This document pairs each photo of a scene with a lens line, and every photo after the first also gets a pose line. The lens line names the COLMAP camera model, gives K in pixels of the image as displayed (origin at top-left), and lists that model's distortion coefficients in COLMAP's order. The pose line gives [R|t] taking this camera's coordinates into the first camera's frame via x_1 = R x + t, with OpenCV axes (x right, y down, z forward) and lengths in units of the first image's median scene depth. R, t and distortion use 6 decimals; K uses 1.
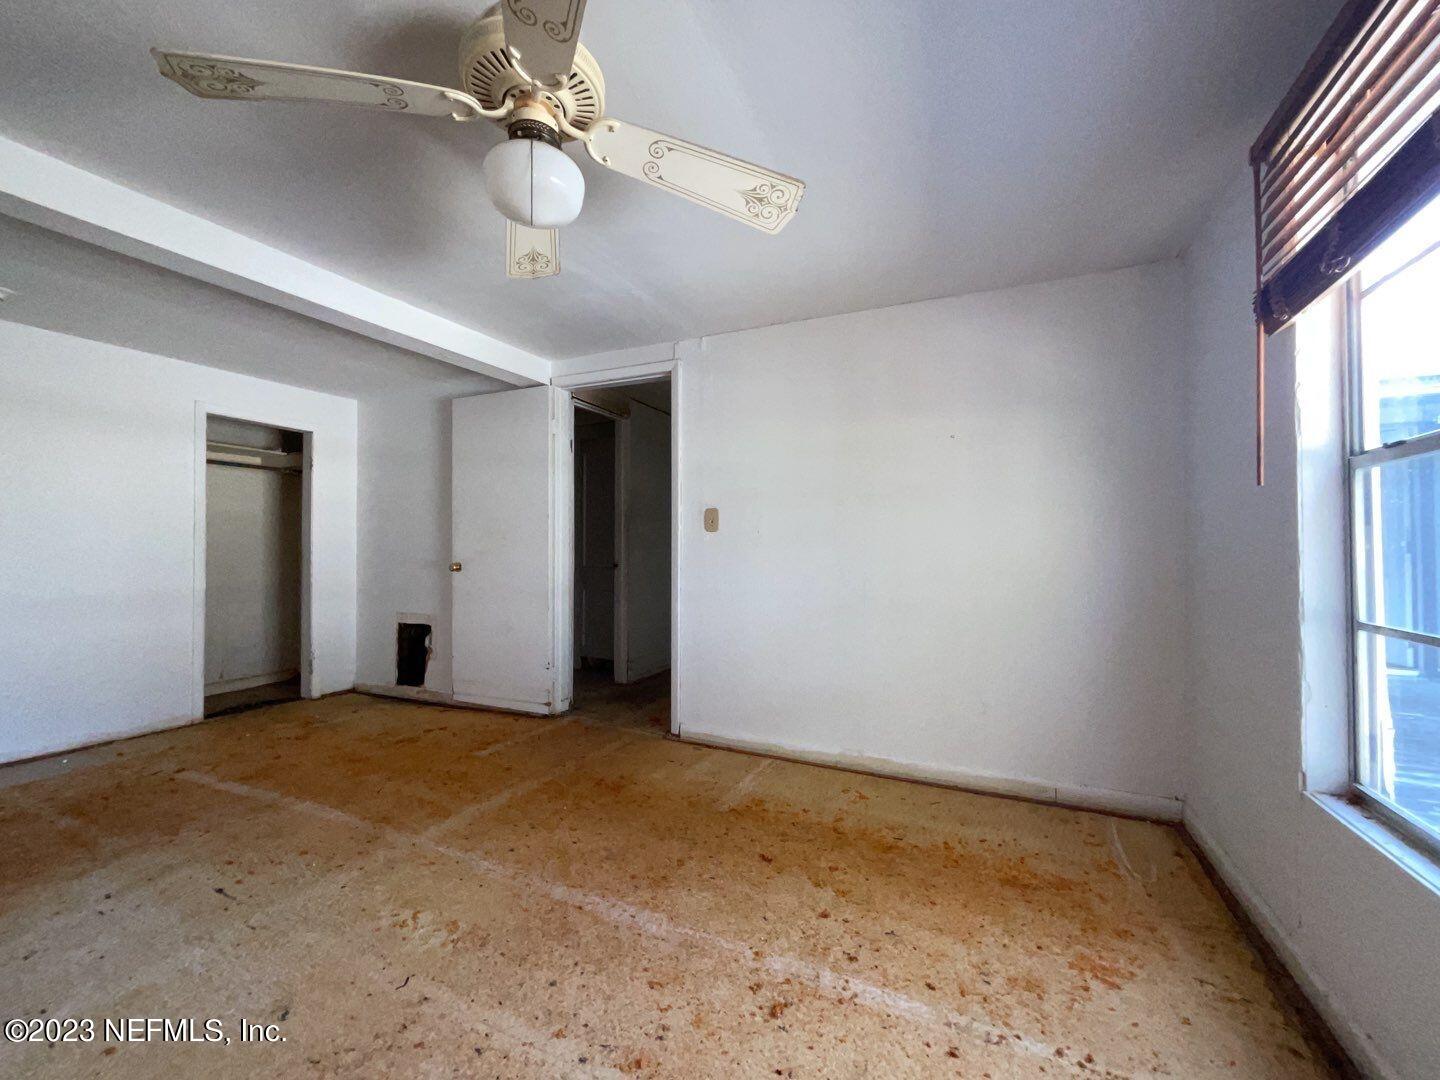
lens RADIAL K [[566.0, 0, 722.4], [0, 566.0, 540.9], [0, 0, 1]] dist [-0.009074, 0.004299]
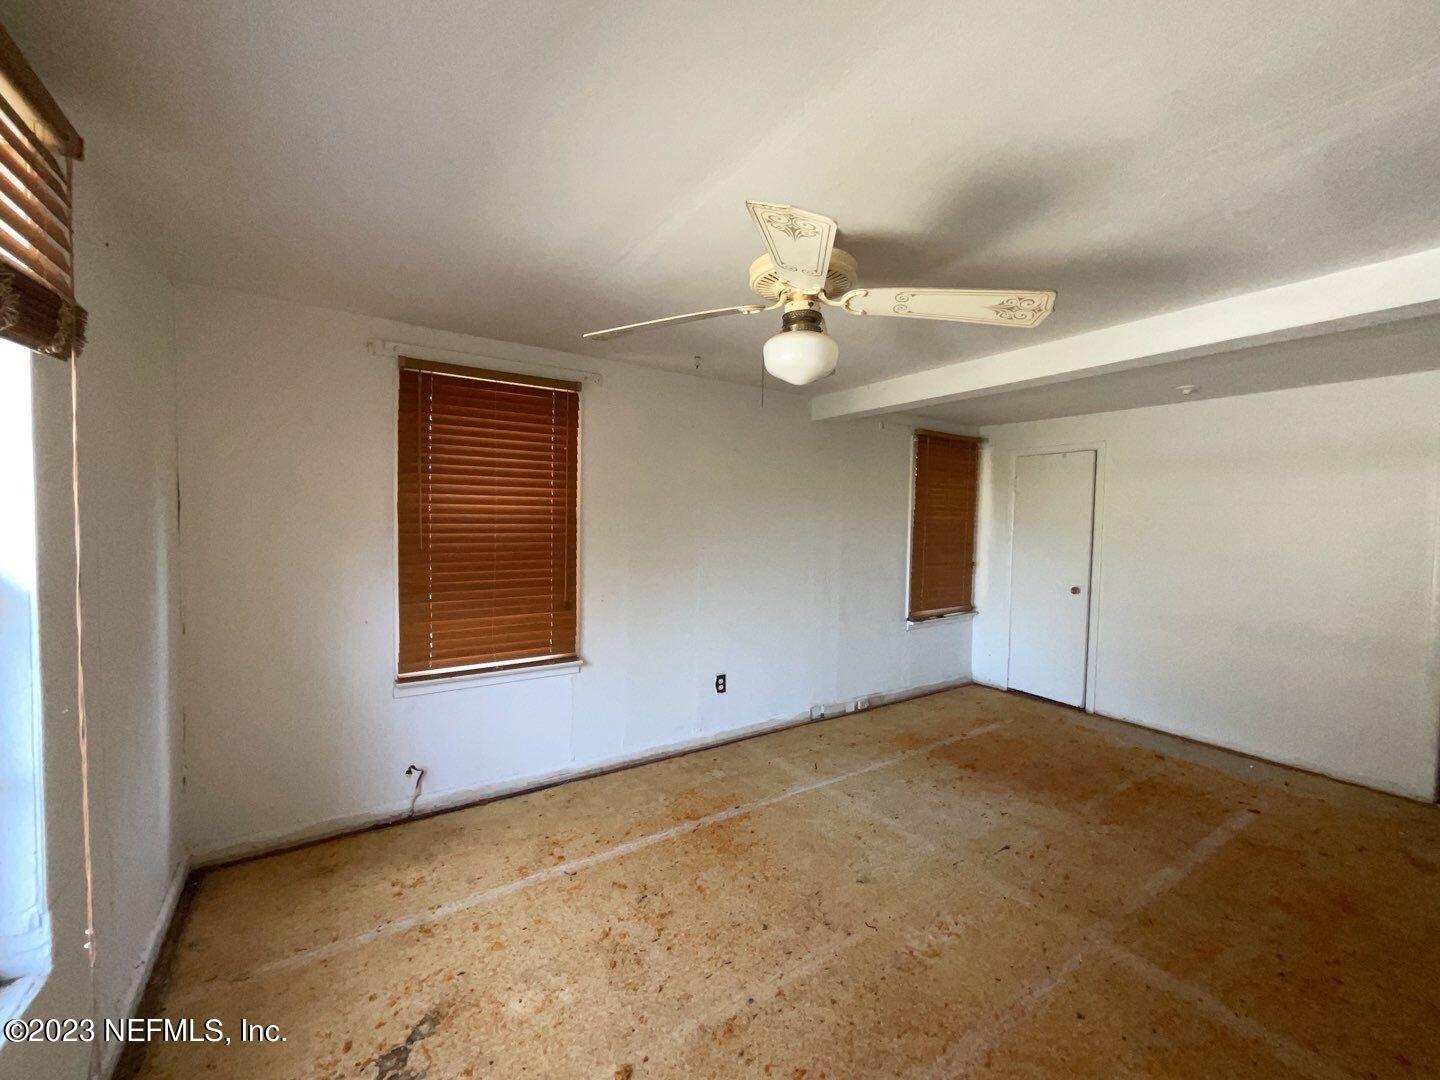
lens RADIAL K [[566.0, 0, 719.7], [0, 566.0, 539.3], [0, 0, 1]] dist [-0.009074, 0.004299]
pose [[-0.521017, 0.018600, -0.853344, 0.607250], [-0.004870, 0.999681, 0.024764, -0.159974], [0.853533, 0.017058, -0.520760, 1.036896]]
